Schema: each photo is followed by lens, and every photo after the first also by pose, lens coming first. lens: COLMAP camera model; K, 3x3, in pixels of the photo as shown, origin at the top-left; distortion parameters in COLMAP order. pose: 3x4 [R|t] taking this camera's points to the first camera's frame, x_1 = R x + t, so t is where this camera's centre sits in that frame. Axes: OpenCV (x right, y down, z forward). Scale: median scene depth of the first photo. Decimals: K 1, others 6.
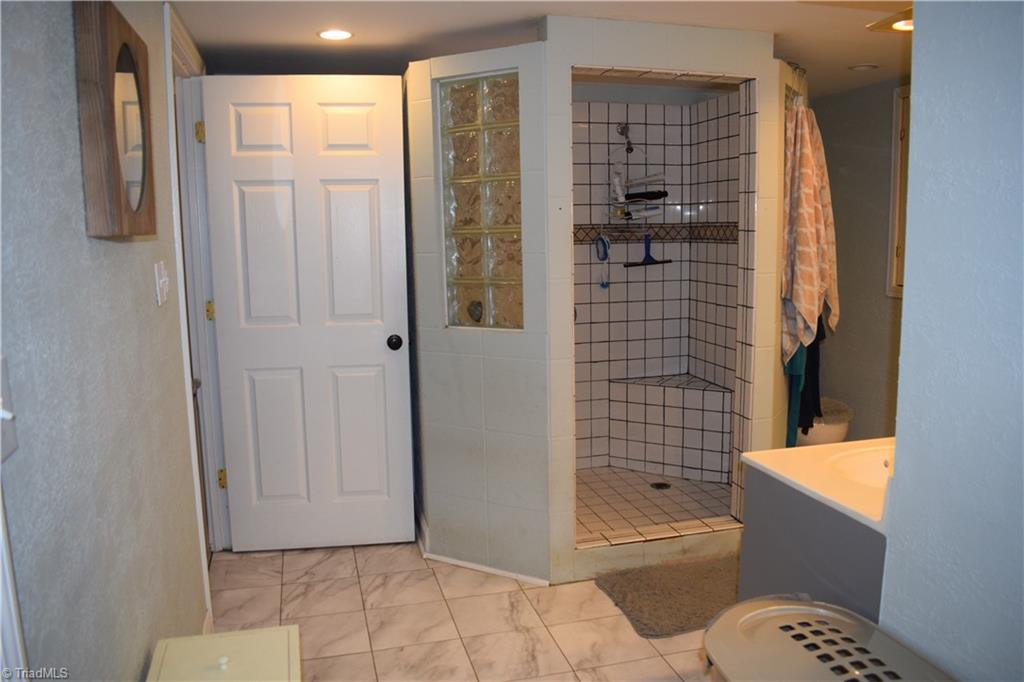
lens RADIAL K [[791.2, 0, 510.7], [0, 791.2, 347.5], [0, 0, 1]] dist [-0.097766, -0.001023]
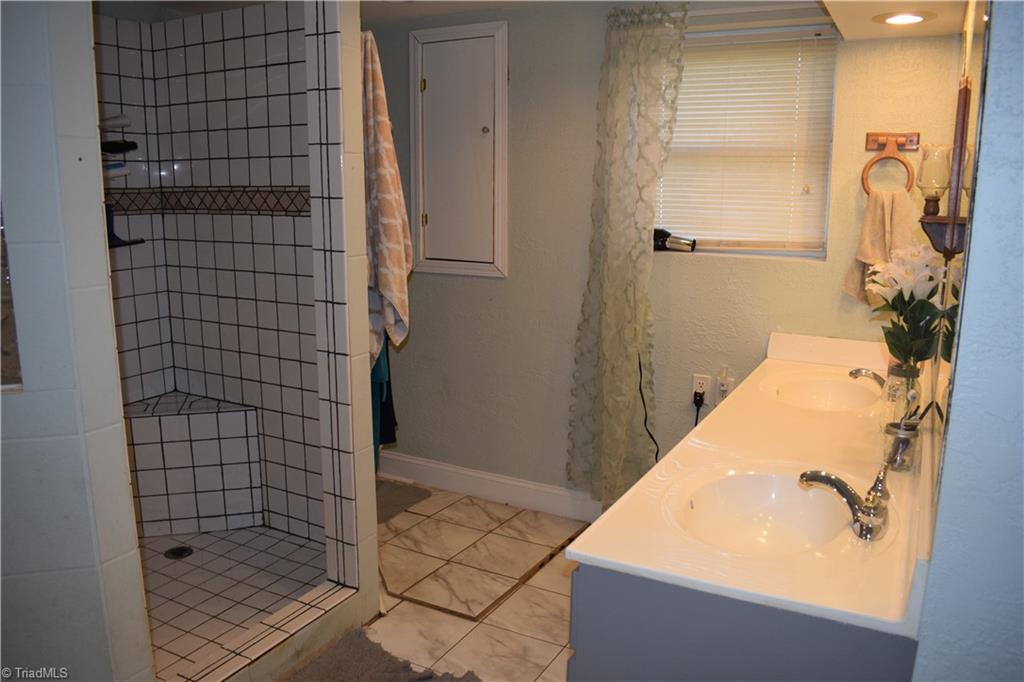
lens RADIAL K [[791.2, 0, 510.7], [0, 791.2, 347.5], [0, 0, 1]] dist [-0.097766, -0.001023]
pose [[0.682975, -0.124836, 0.719695, -0.110803], [0.092796, 0.992133, 0.084031, -0.053764], [-0.724523, 0.009394, 0.689186, 0.356639]]
